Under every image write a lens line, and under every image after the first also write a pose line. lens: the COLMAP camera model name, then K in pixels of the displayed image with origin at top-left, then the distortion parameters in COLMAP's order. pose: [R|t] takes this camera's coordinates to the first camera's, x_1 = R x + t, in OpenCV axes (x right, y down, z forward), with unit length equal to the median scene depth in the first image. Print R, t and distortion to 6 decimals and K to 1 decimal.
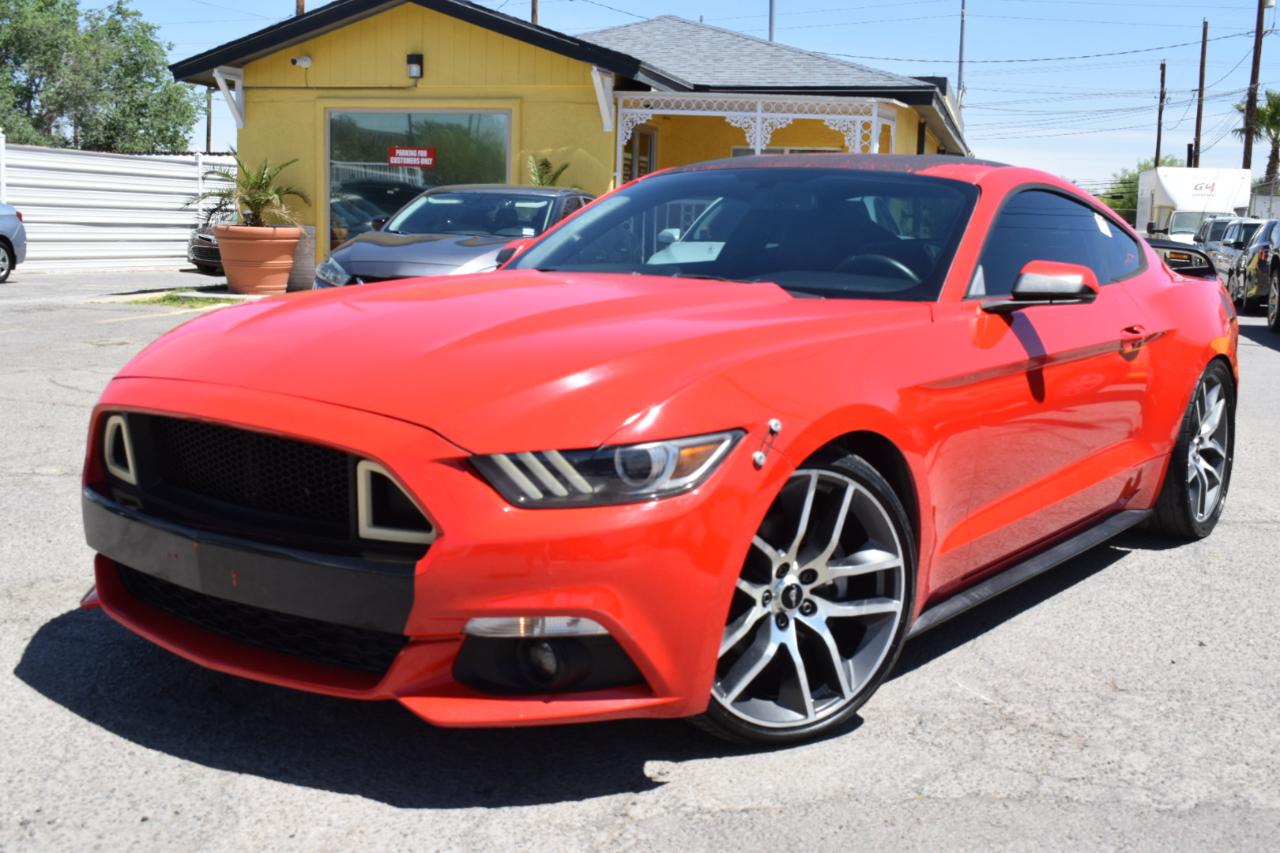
lens RADIAL K [[1435.1, 0, 640.0], [0, 1435.1, 426.5], [0, 0, 1]] dist [-0.059639, -0.025239]
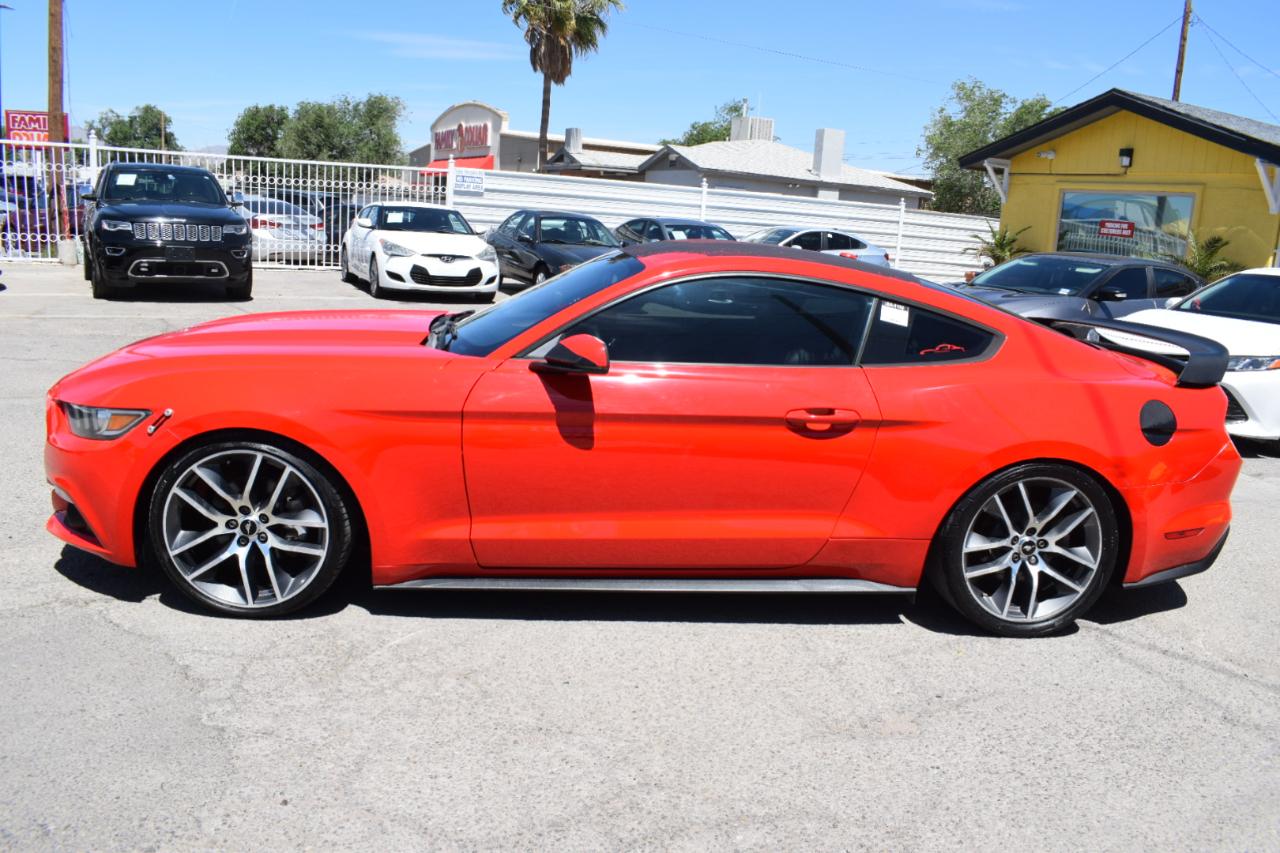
lens RADIAL K [[1002.9, 0, 640.0], [0, 1002.9, 426.5], [0, 0, 1]] dist [-0.095917, 0.011937]
pose [[0.677221, 0.165908, -0.716831, 0.664624], [-0.149415, 0.984957, 0.086806, -0.085440], [0.720449, 0.048319, 0.691823, 0.312361]]
